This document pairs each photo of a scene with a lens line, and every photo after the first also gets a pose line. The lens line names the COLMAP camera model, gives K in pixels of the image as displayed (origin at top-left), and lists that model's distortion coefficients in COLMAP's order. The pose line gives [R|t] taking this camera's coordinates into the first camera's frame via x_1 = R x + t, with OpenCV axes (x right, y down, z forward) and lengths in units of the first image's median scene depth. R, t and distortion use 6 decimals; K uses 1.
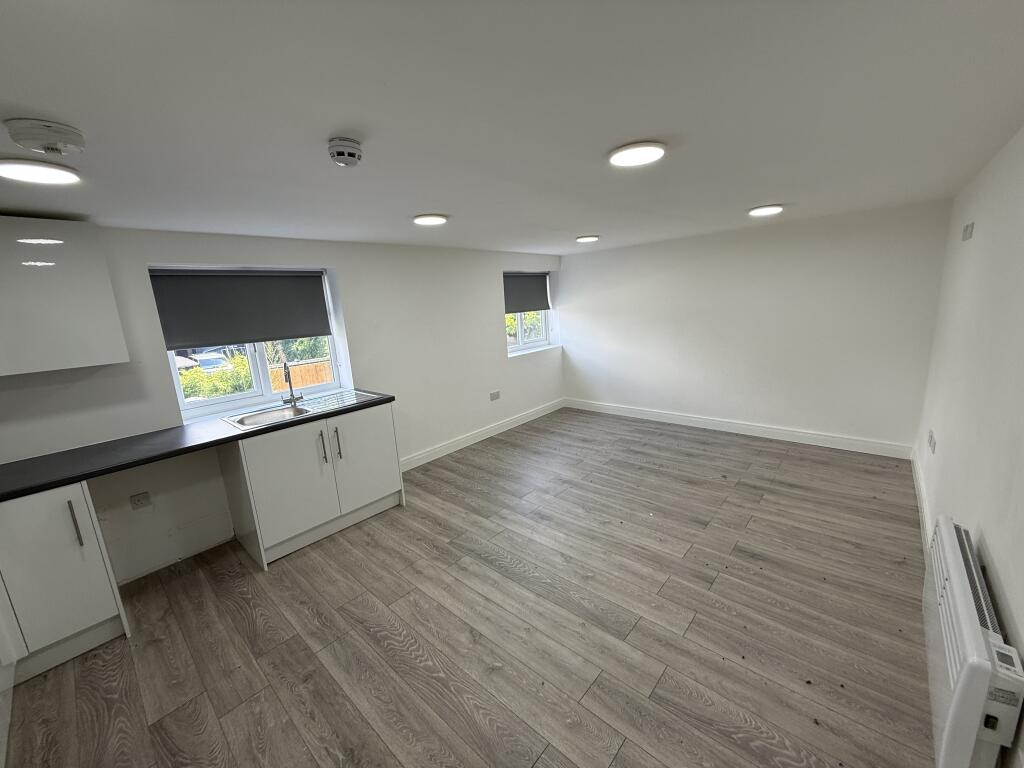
lens RADIAL K [[406.7, 0, 510.9], [0, 406.7, 383.4], [0, 0, 1]] dist [-0.000856, 0.000051]
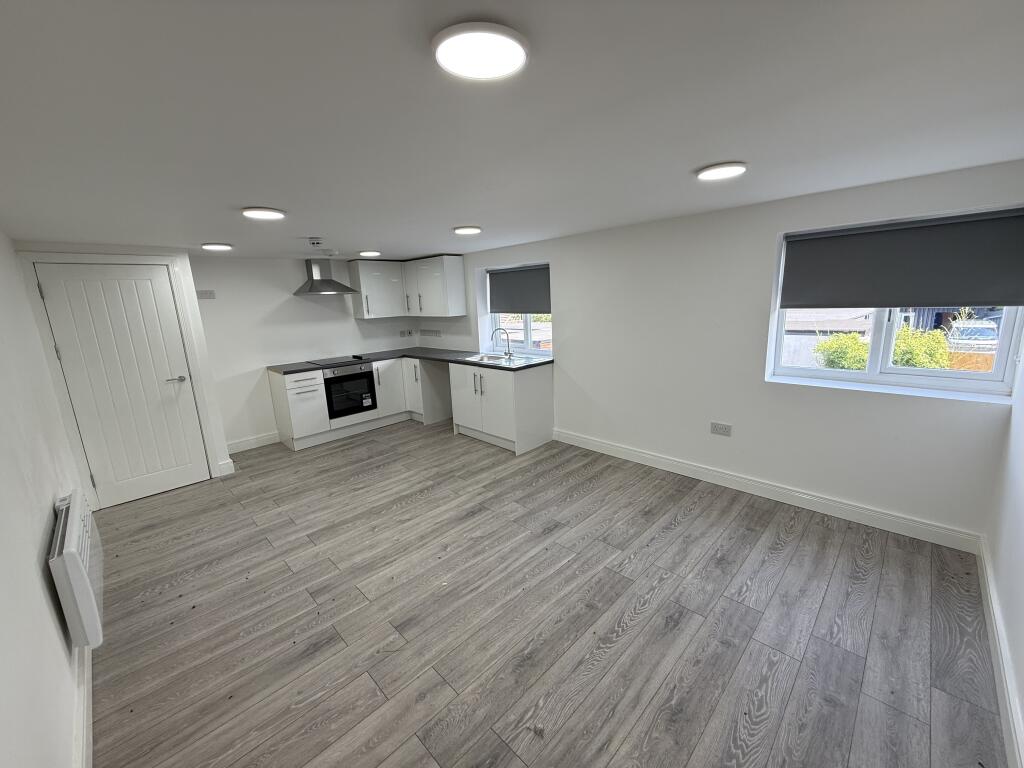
lens RADIAL K [[406.7, 0, 510.9], [0, 406.7, 383.4], [0, 0, 1]] dist [-0.000856, 0.000051]
pose [[-0.047313, 0.268638, -0.962078, 1.112017], [-0.158572, 0.948923, 0.272763, -0.312786], [0.986213, 0.165464, -0.002298, 1.196012]]
